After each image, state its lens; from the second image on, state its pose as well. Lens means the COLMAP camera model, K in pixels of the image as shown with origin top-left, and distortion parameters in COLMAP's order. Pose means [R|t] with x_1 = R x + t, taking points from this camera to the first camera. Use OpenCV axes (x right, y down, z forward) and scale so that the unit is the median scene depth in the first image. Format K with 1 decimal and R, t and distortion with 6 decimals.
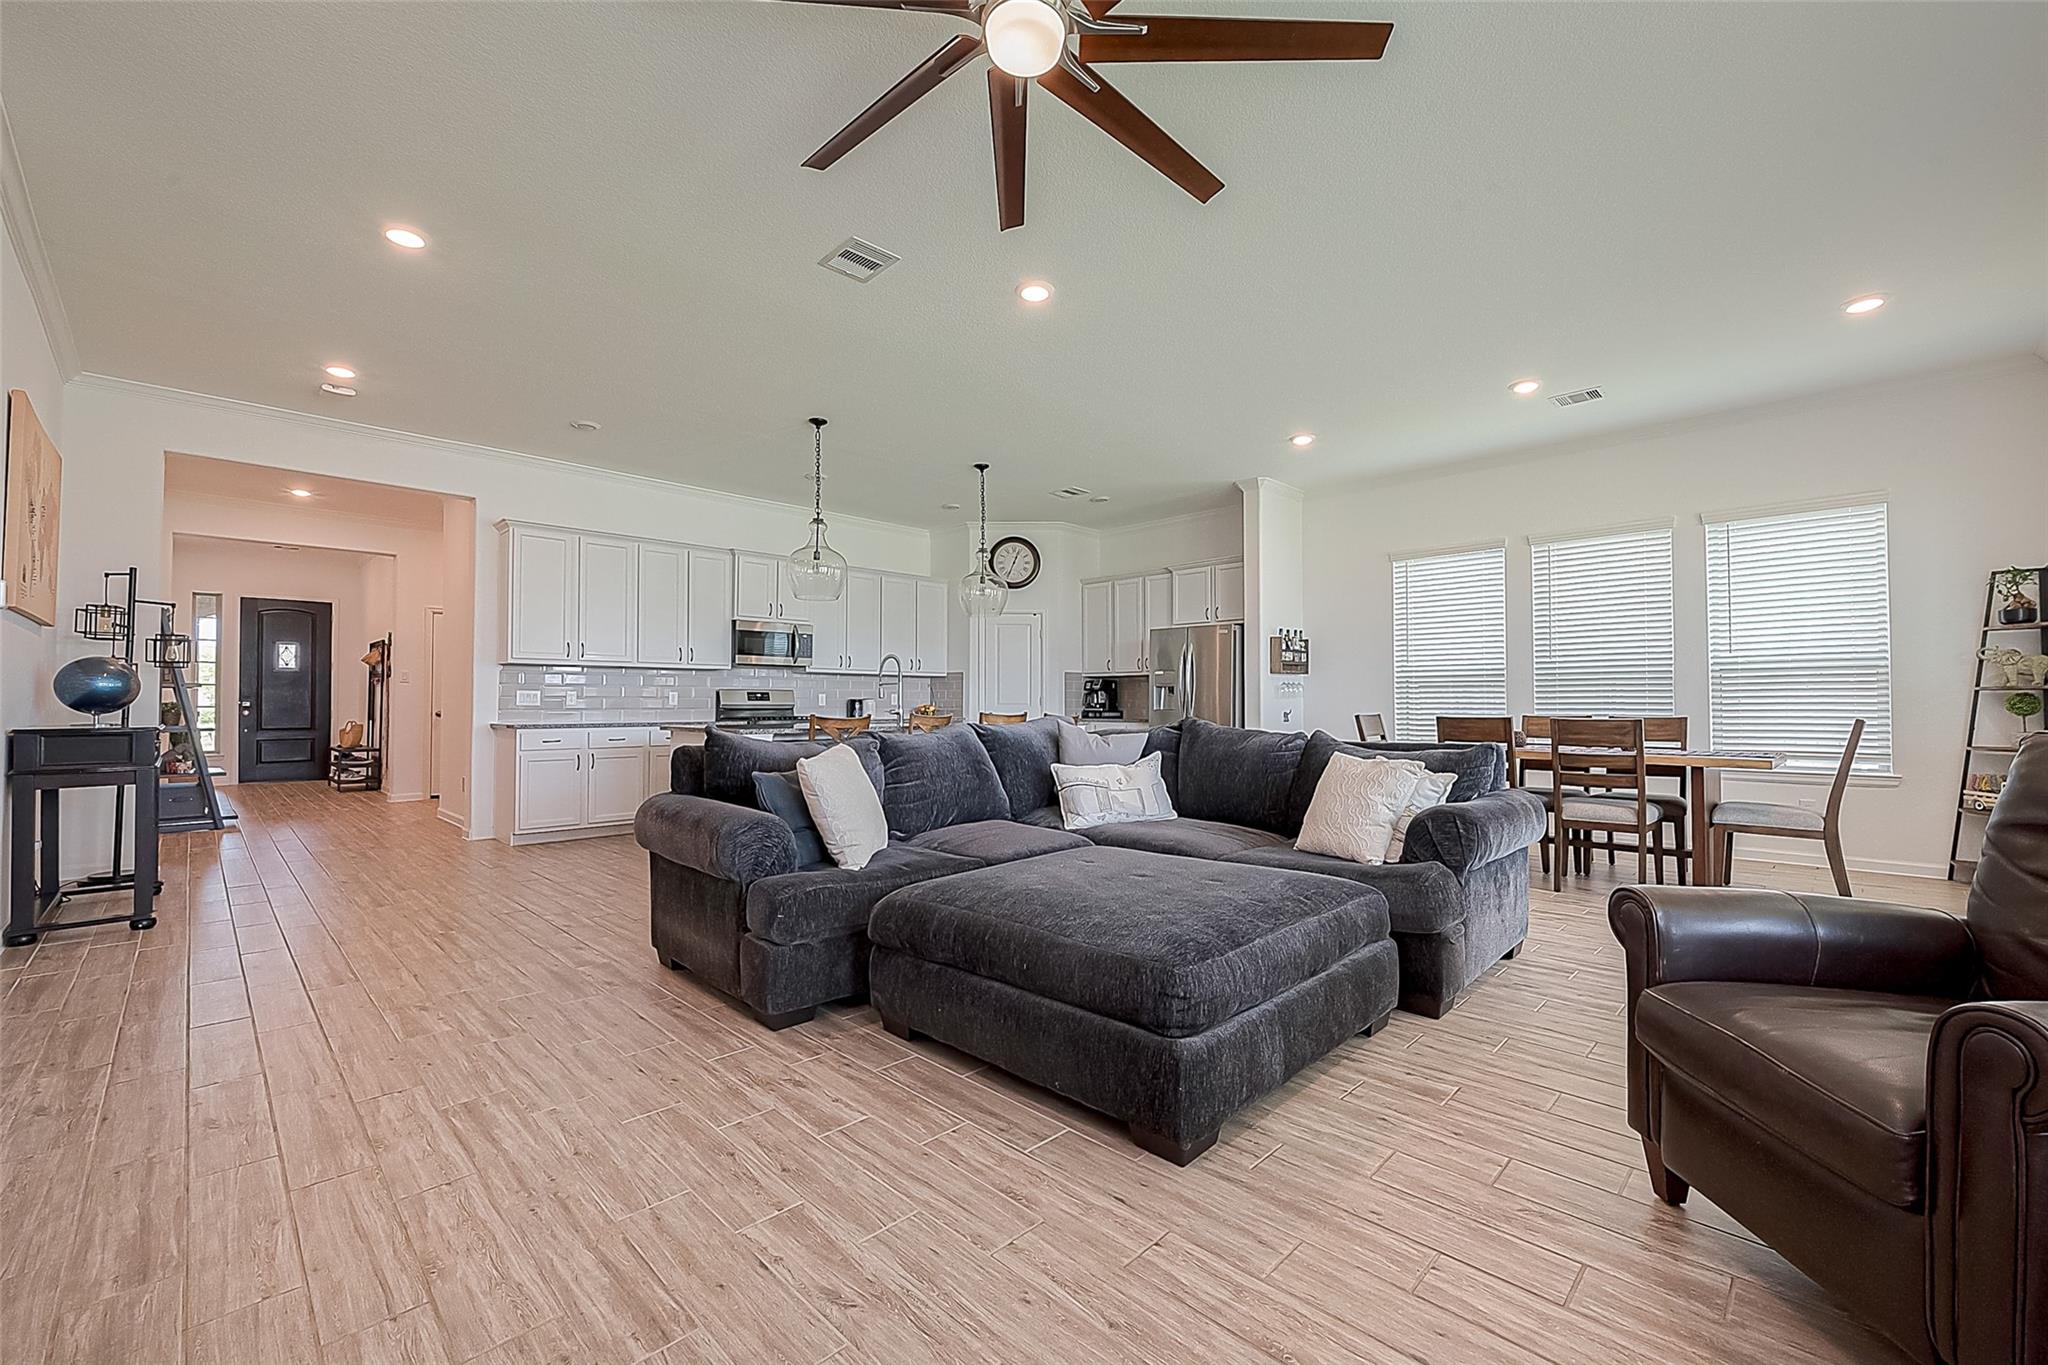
lens RADIAL K [[820.7, 0, 989.7], [0, 820.7, 693.0], [0, 0, 1]] dist [-0.000764, 0.000335]
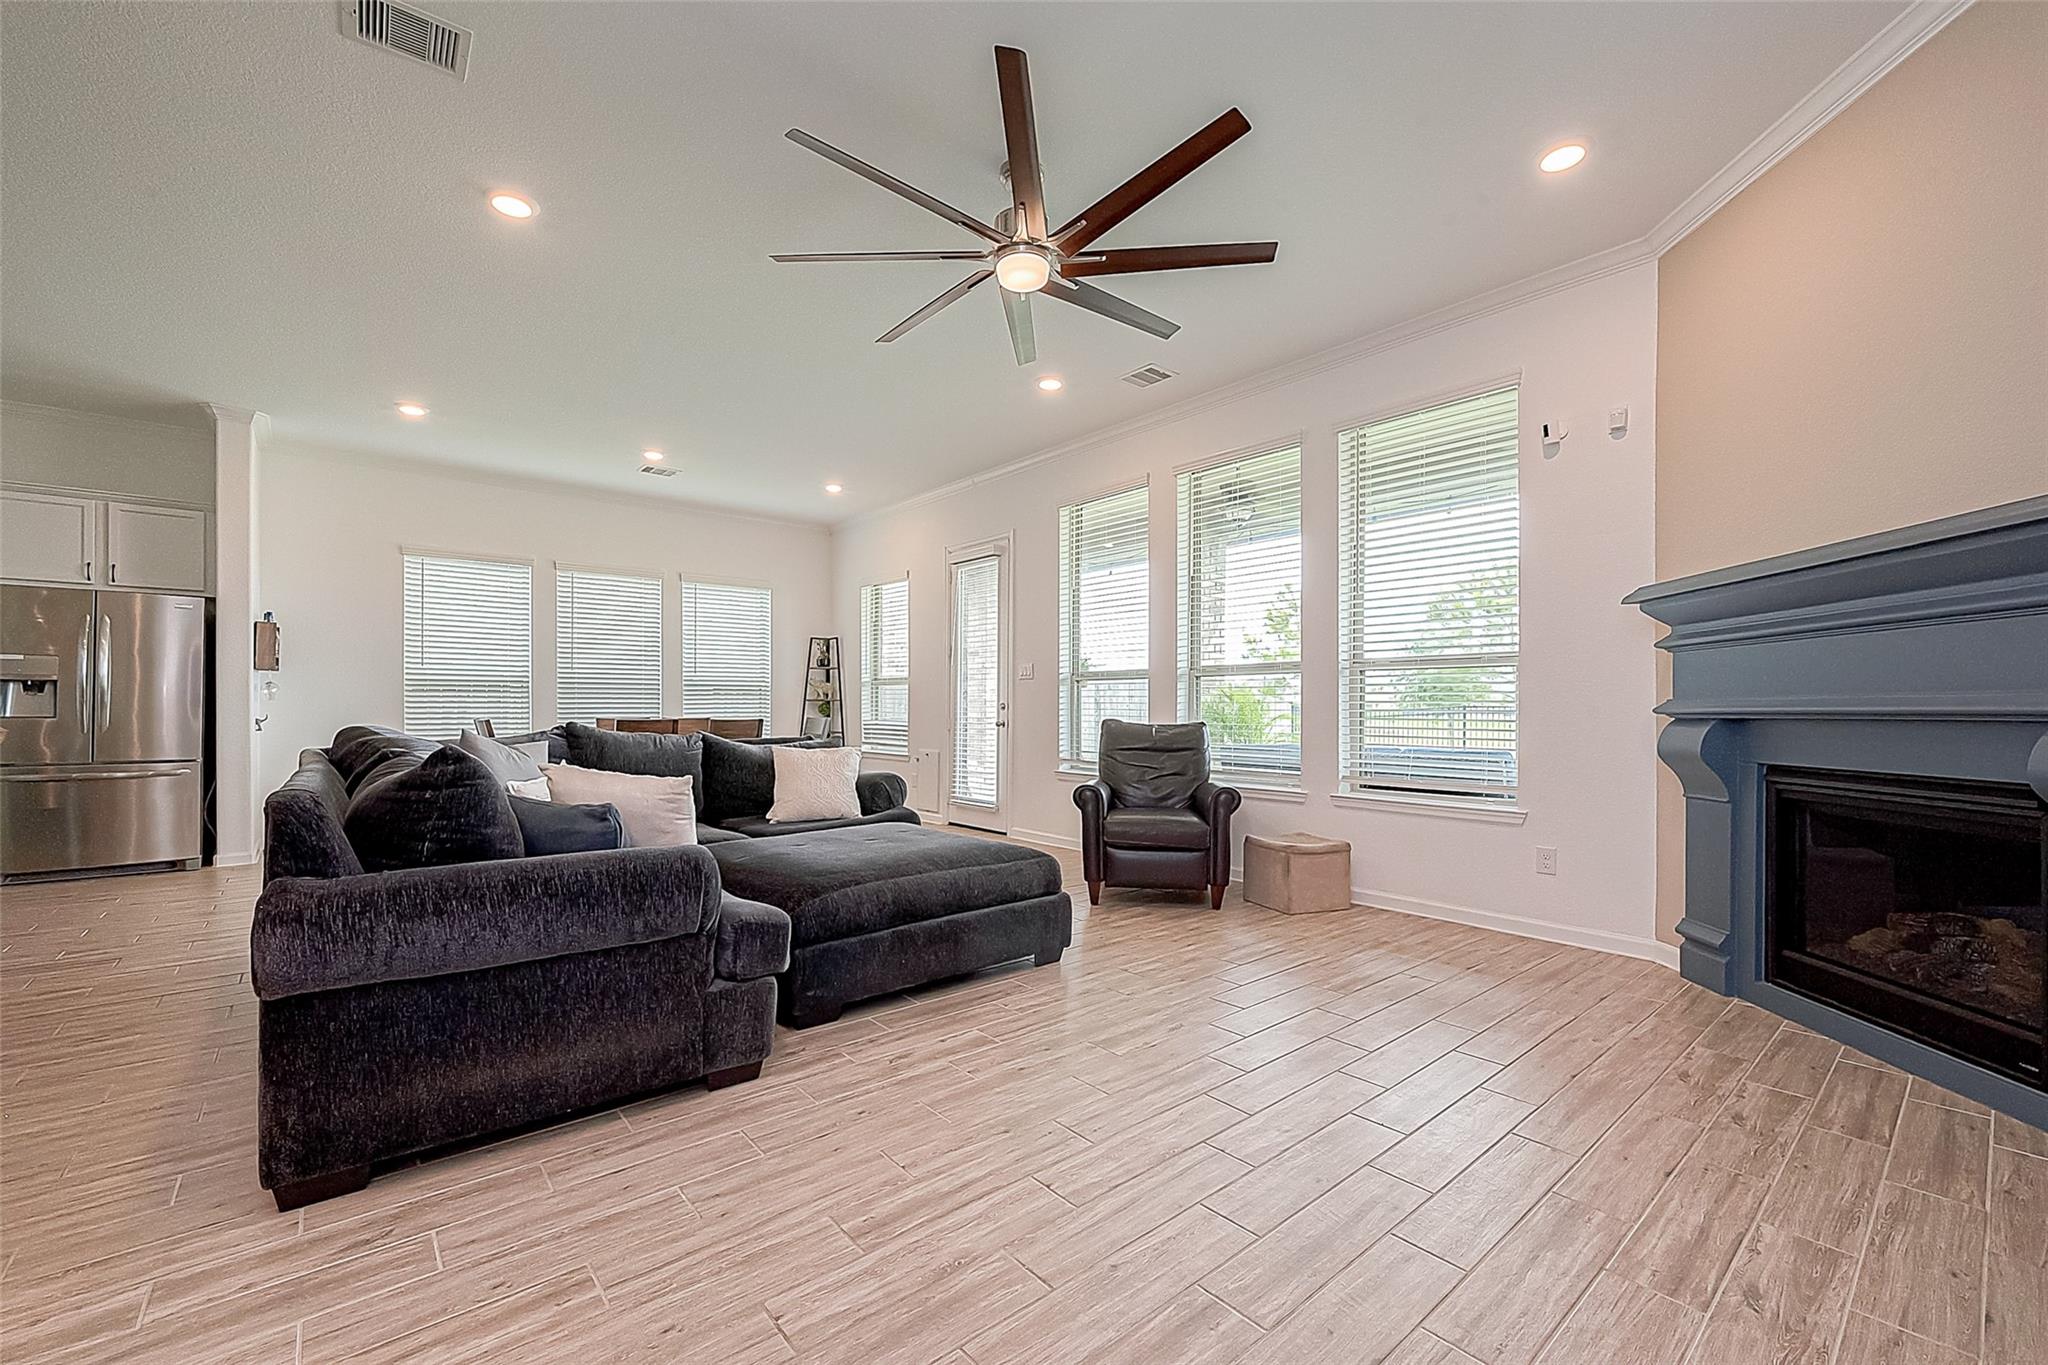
lens RADIAL K [[859.5, 0, 1024.0], [0, 859.5, 682.5], [0, 0, 1]] dist [-0.000746, 0.000036]
pose [[0.074197, 0.032495, 0.996714, -1.228020], [-0.013135, 0.999414, -0.031605, 0.015818], [-0.997157, -0.010747, 0.074580, 0.684775]]
